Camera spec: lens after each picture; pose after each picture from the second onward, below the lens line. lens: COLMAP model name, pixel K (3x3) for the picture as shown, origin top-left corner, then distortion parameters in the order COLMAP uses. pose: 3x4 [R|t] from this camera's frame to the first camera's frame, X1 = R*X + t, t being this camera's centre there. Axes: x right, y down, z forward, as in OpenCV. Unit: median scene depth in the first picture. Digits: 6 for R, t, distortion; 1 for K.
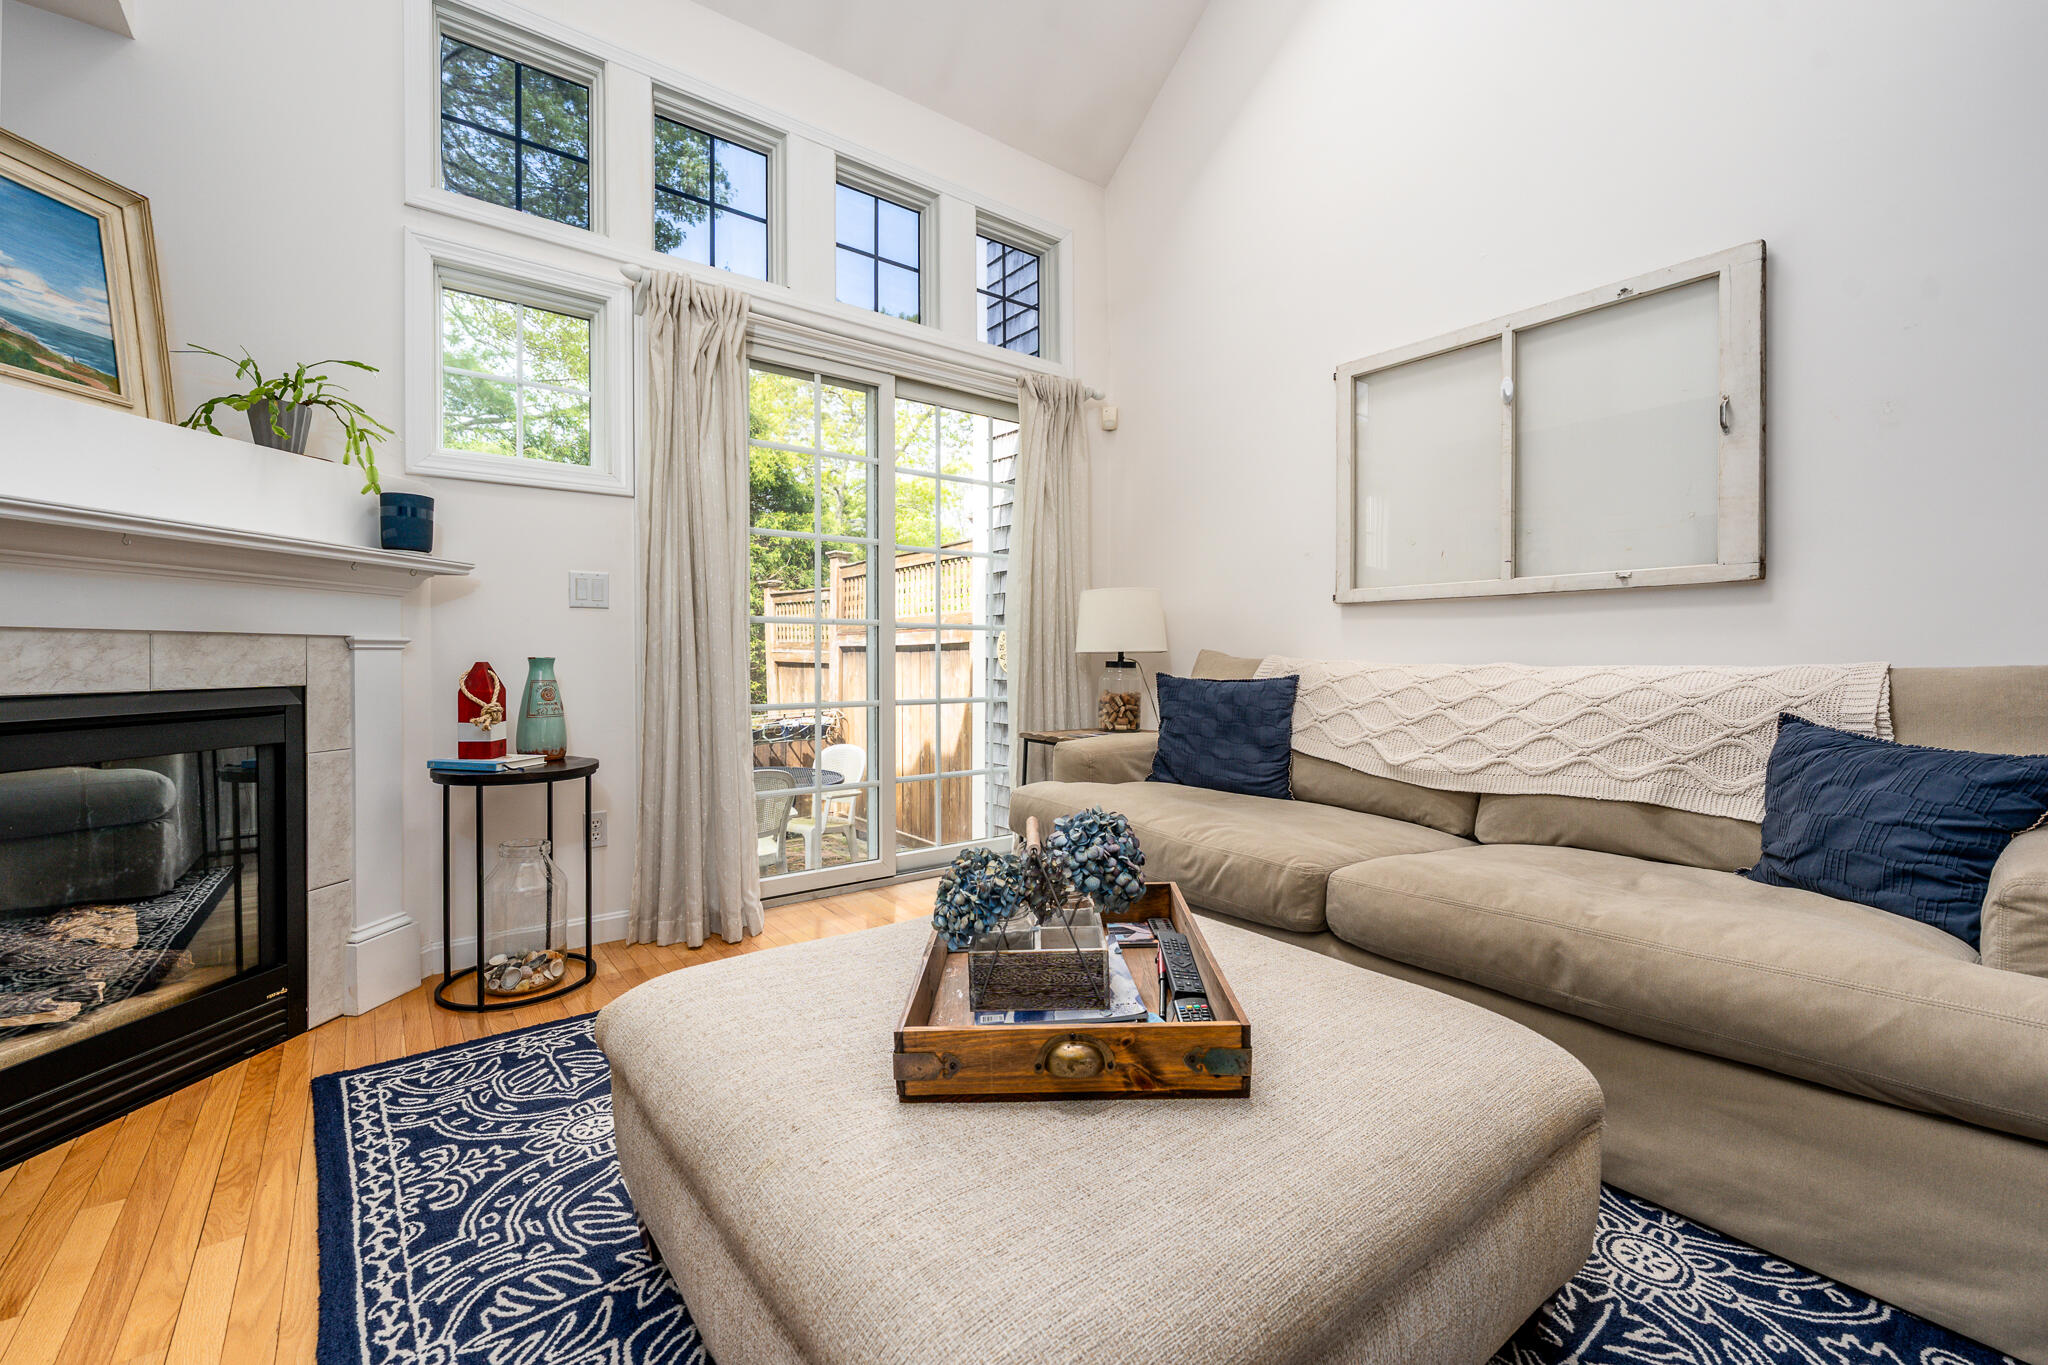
lens RADIAL K [[877.0, 0, 1059.7], [0, 877.0, 666.0], [0, 0, 1]] dist [-0.006008, 0.001622]
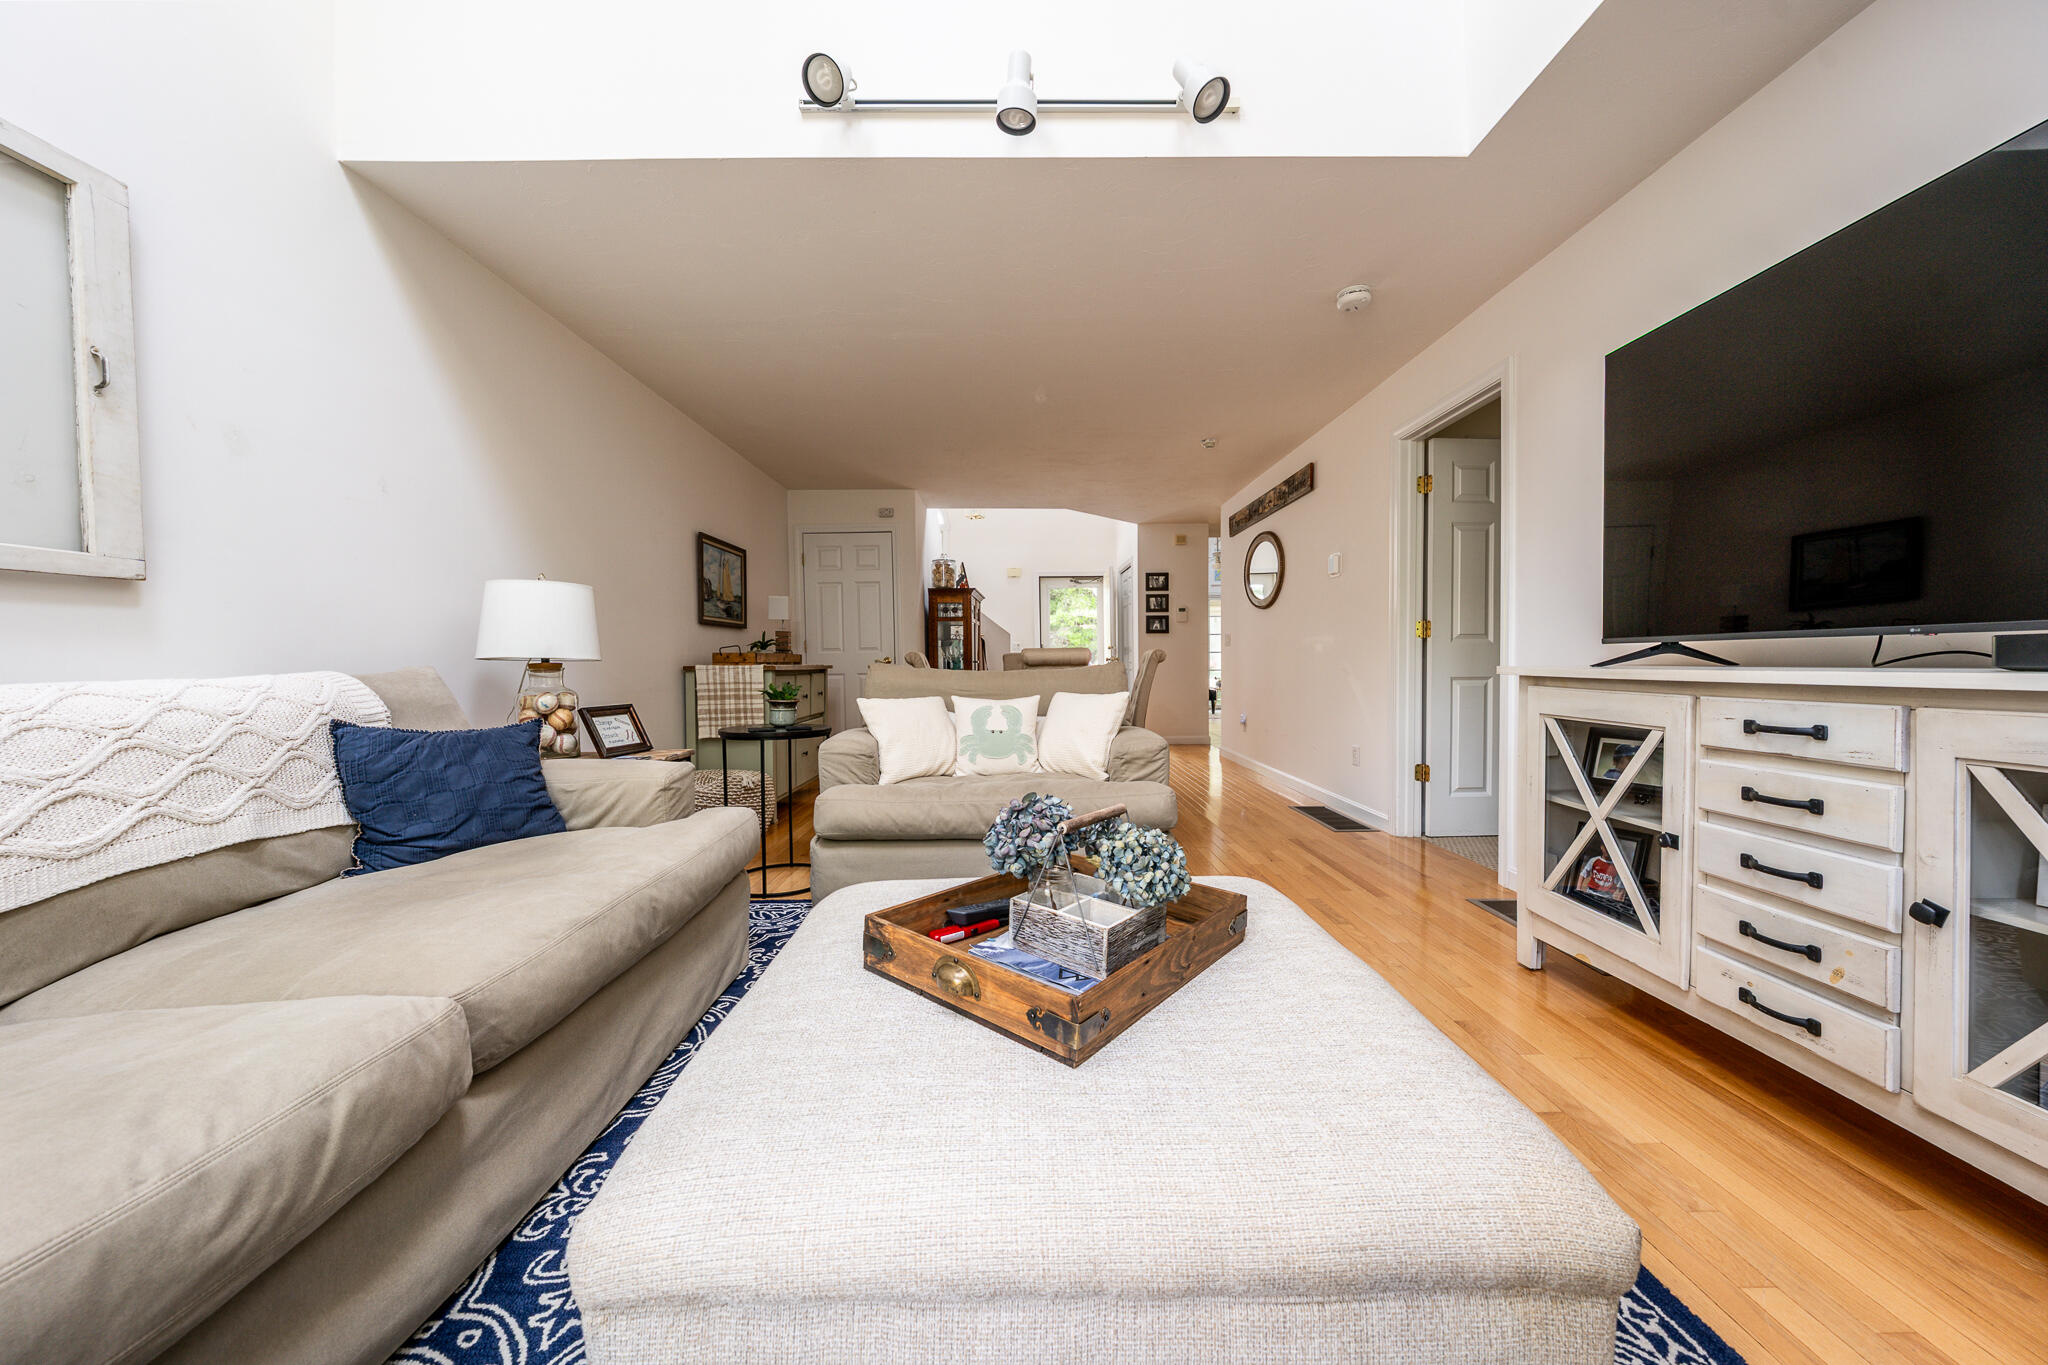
lens RADIAL K [[698.0, 0, 1013.1], [0, 698.0, 677.8], [0, 0, 1]] dist [-0.002291, -0.000119]
pose [[-0.780672, -0.012018, 0.624825, -0.303160], [0.011831, 0.999352, 0.034004, -0.013934], [-0.624829, 0.033938, -0.780024, 0.990164]]
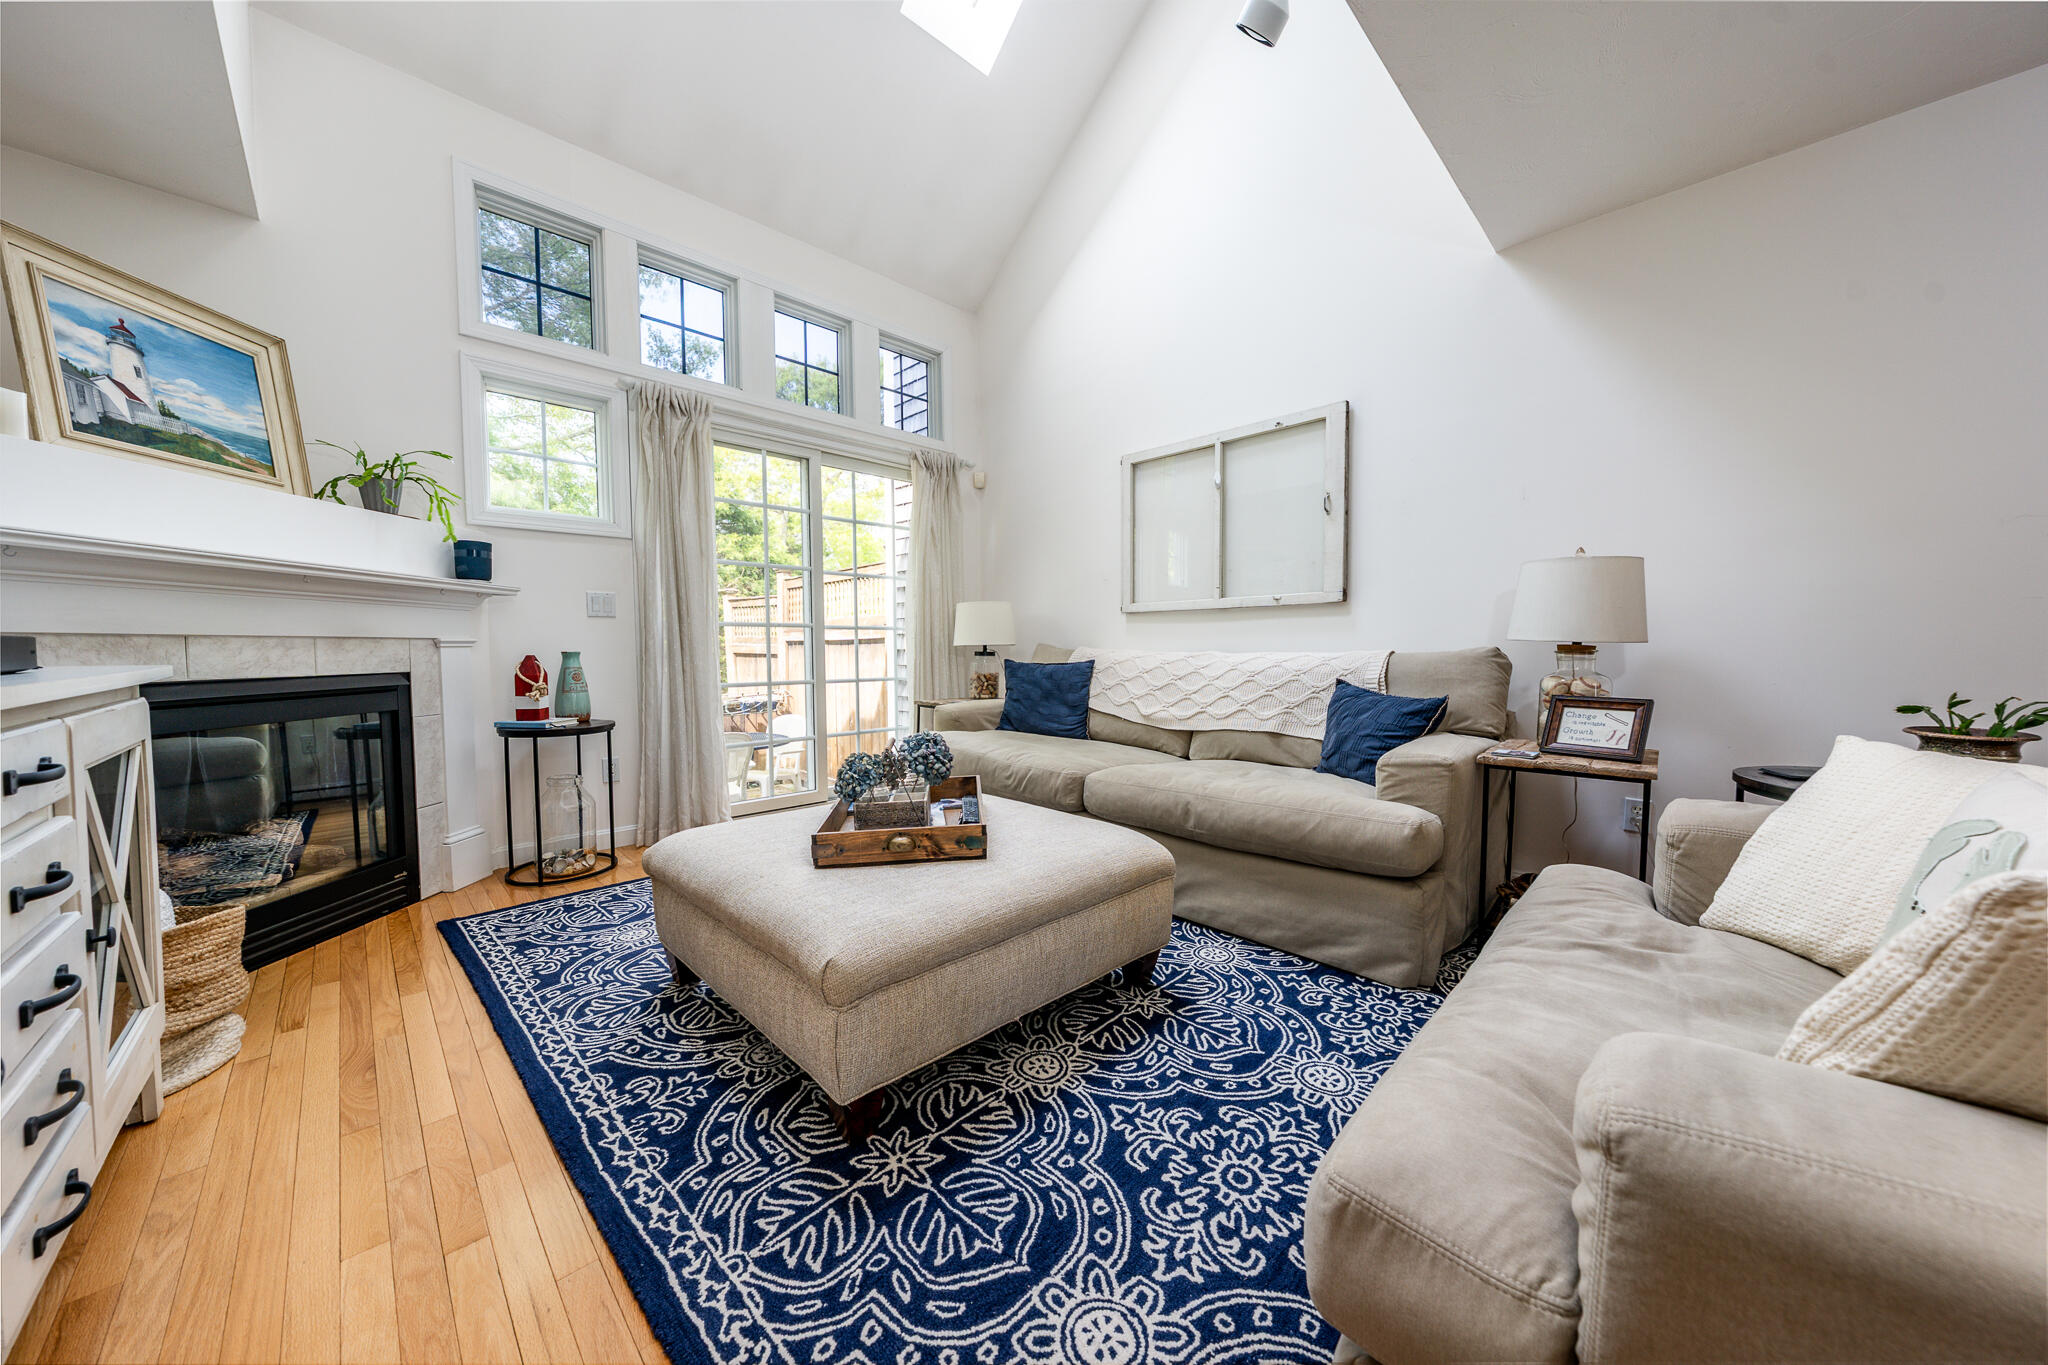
lens RADIAL K [[709.6, 0, 1069.4], [0, 709.6, 677.0], [0, 0, 1]] dist [-0.007481, 0.001165]
pose [[0.991265, -0.011058, 0.131423, 0.084676], [0.006833, 0.999447, 0.032552, -0.000380], [-0.131710, -0.031369, 0.990792, -0.308236]]
